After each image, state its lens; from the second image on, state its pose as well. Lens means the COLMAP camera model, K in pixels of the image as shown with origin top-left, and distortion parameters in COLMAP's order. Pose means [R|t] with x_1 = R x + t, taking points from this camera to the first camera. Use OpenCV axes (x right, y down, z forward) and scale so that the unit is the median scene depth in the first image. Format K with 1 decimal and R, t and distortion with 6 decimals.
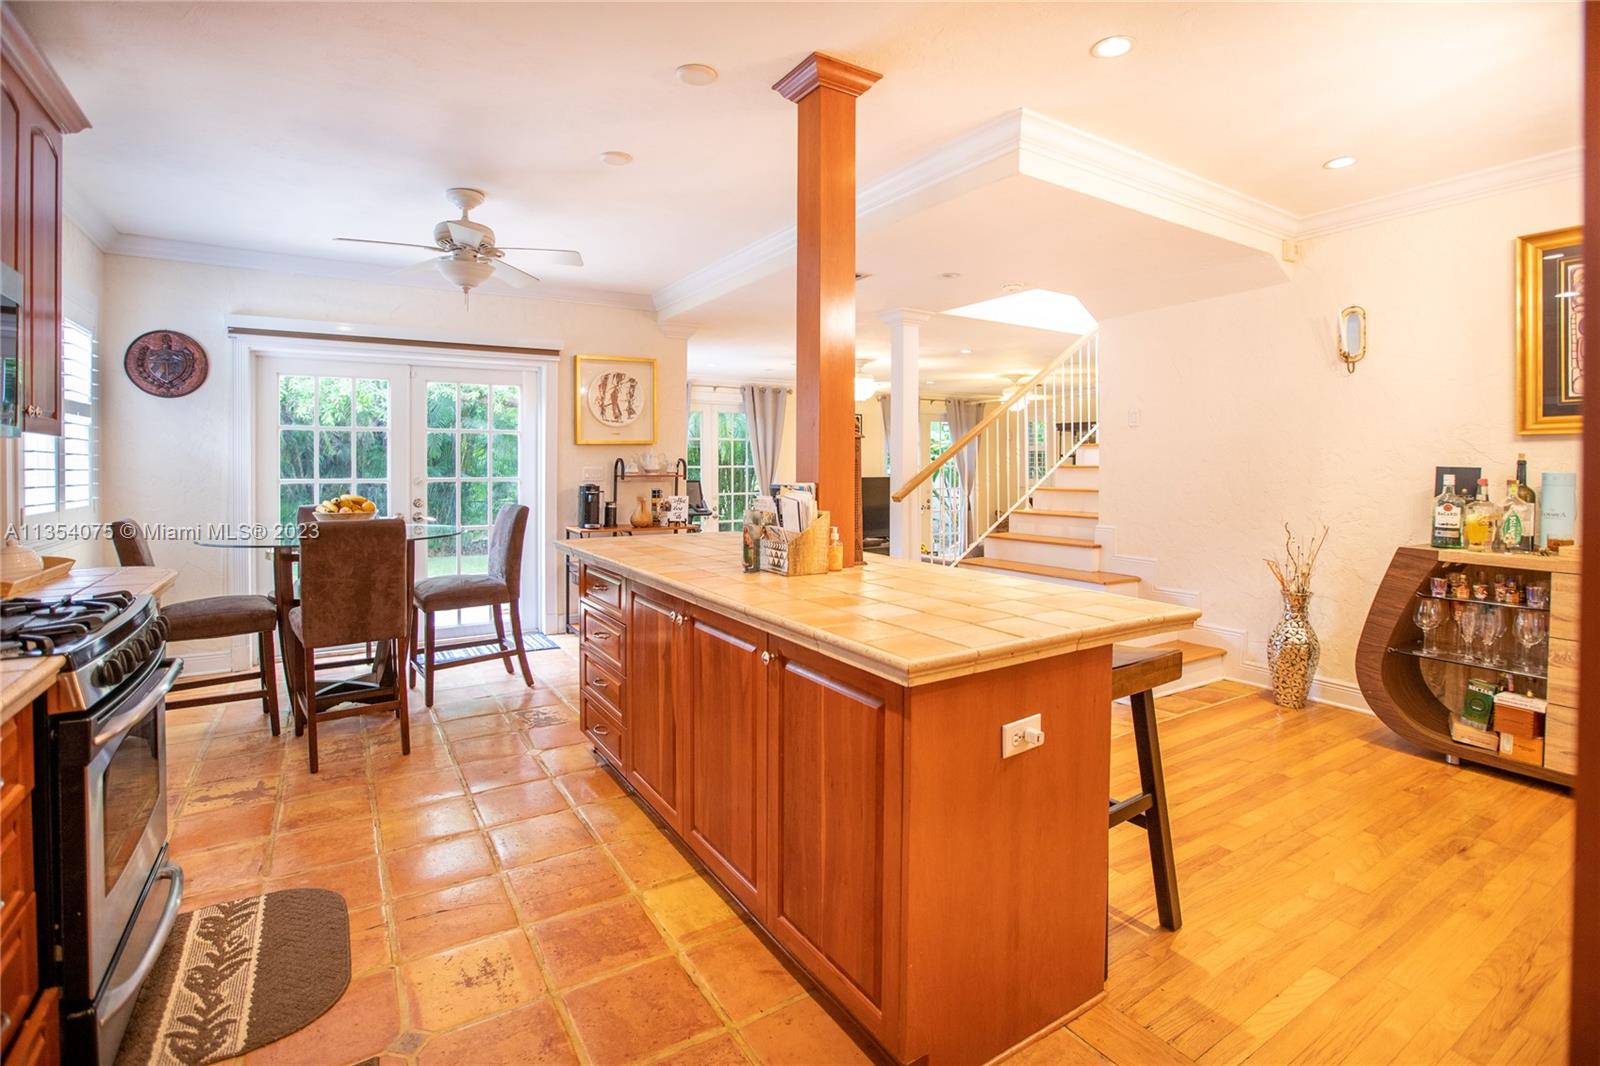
lens RADIAL K [[757.8, 0, 831.5], [0, 757.8, 467.8], [0, 0, 1]] dist [-0.039604, 0.010434]
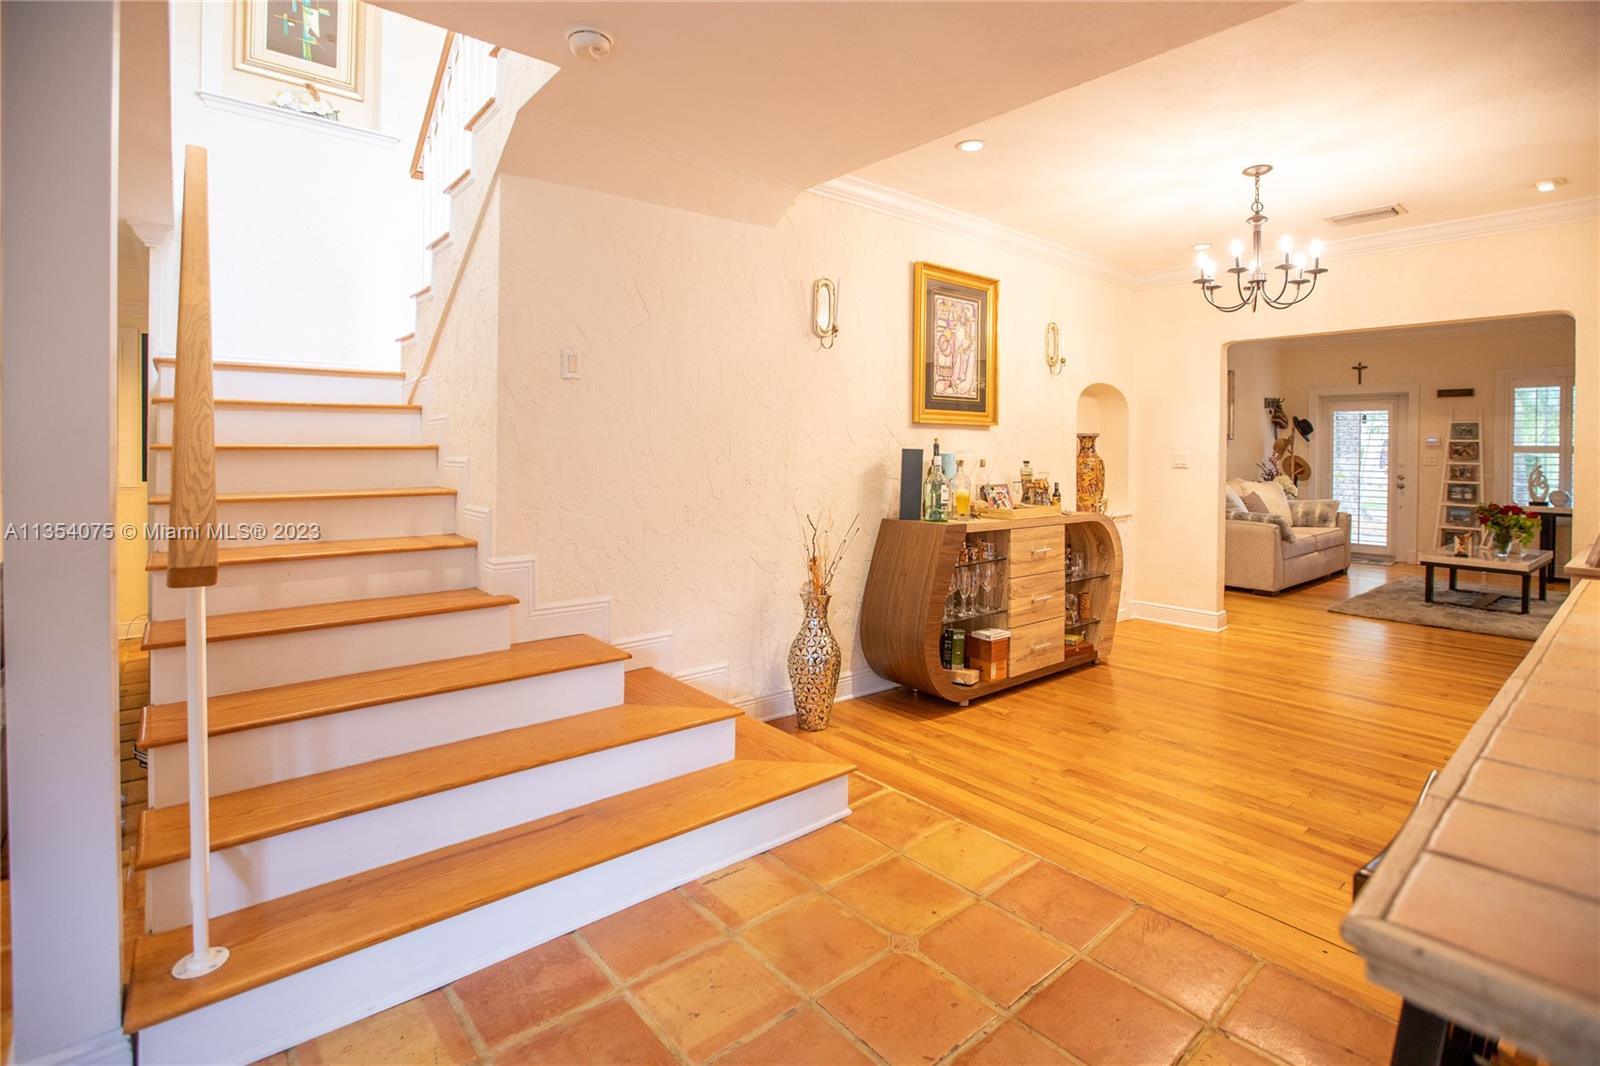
lens RADIAL K [[757.8, 0, 777.1], [0, 757.8, 461.4], [0, 0, 1]] dist [-0.039604, 0.010434]
pose [[-0.073603, -0.003894, 0.997280, -0.348654], [0.002186, 0.999989, 0.004066, 0.011699], [-0.997285, 0.002480, -0.073594, 1.542848]]
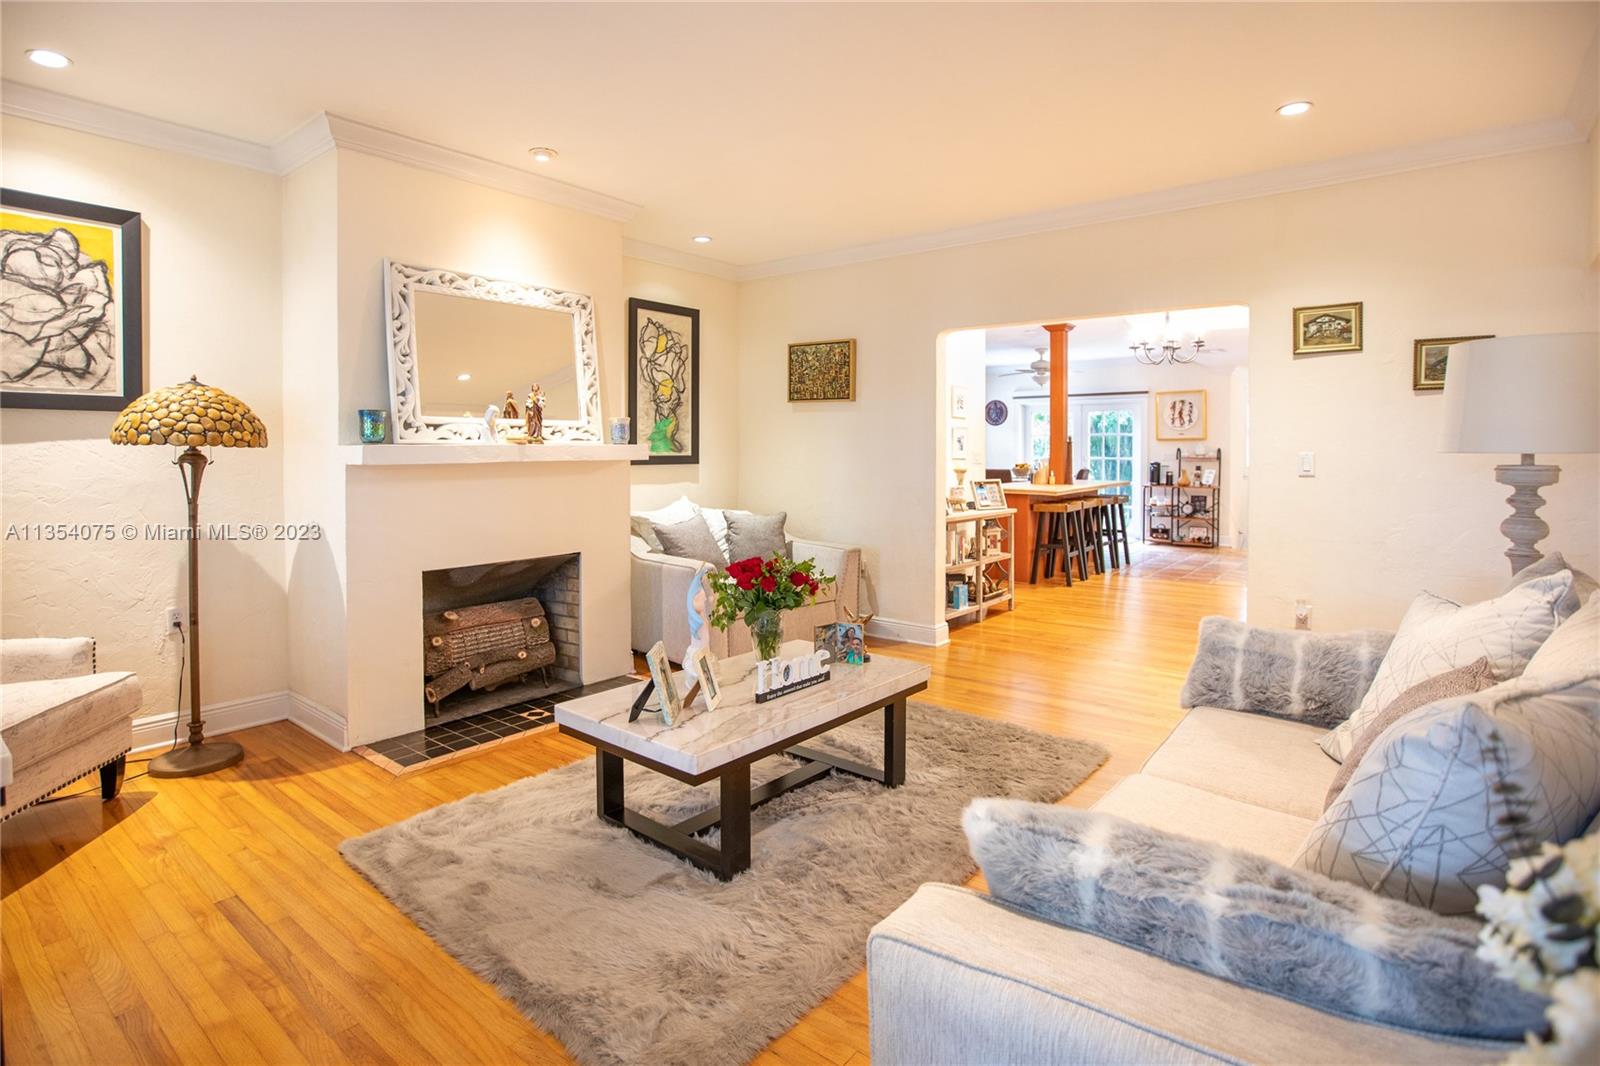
lens RADIAL K [[757.8, 0, 776.4], [0, 757.8, 462.0], [0, 0, 1]] dist [-0.039604, 0.010434]
pose [[0.311257, 0.018001, -0.950155, 2.424367], [-0.005746, 0.999838, 0.017061, -0.008727], [0.950308, 0.000149, 0.311310, -1.003183]]
